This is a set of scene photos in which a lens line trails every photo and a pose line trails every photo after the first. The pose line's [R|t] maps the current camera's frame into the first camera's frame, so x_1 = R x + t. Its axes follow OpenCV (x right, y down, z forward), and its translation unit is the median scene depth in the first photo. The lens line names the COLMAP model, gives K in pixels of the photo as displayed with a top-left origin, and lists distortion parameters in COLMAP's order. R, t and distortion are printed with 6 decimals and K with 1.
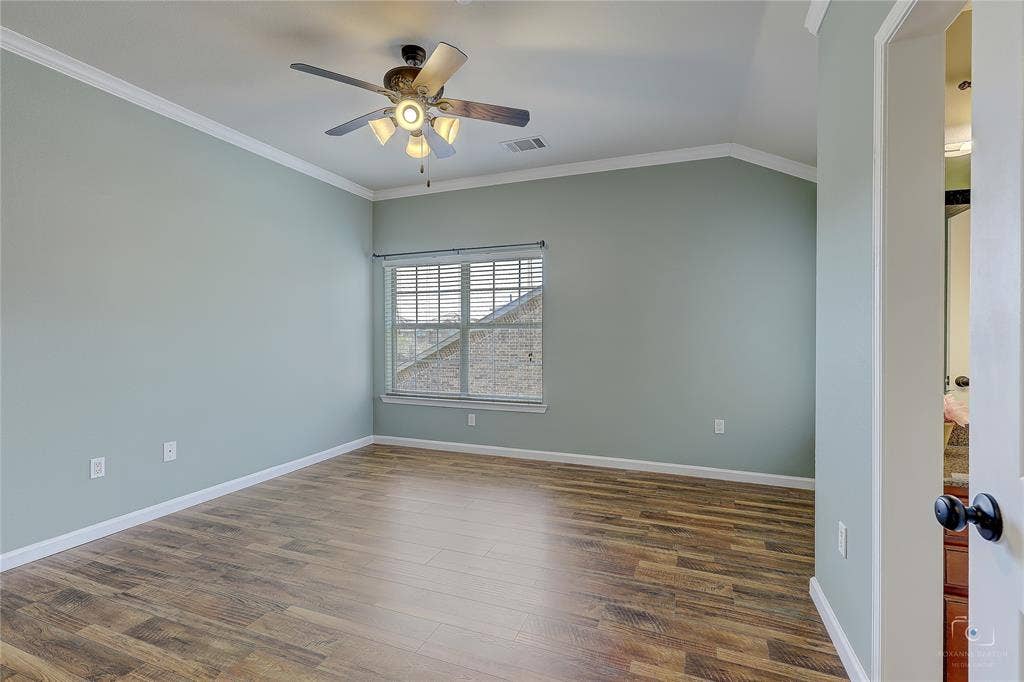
lens RADIAL K [[466.7, 0, 519.1], [0, 466.7, 342.1], [0, 0, 1]] dist [-0.000132, -0.000157]
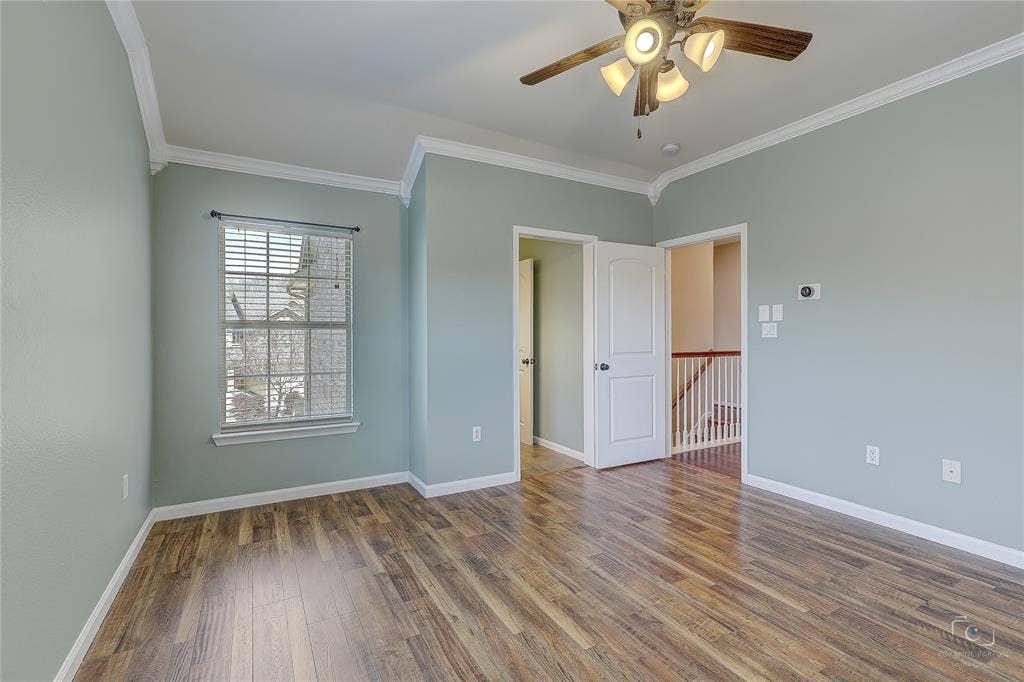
lens RADIAL K [[466.7, 0, 511.6], [0, 466.7, 339.1], [0, 0, 1]] dist [-0.000132, -0.000157]
pose [[-0.774280, -0.002181, 0.632839, -0.513428], [0.008747, 0.999862, 0.014147, -0.018580], [-0.632782, 0.016489, -0.774154, 1.738179]]
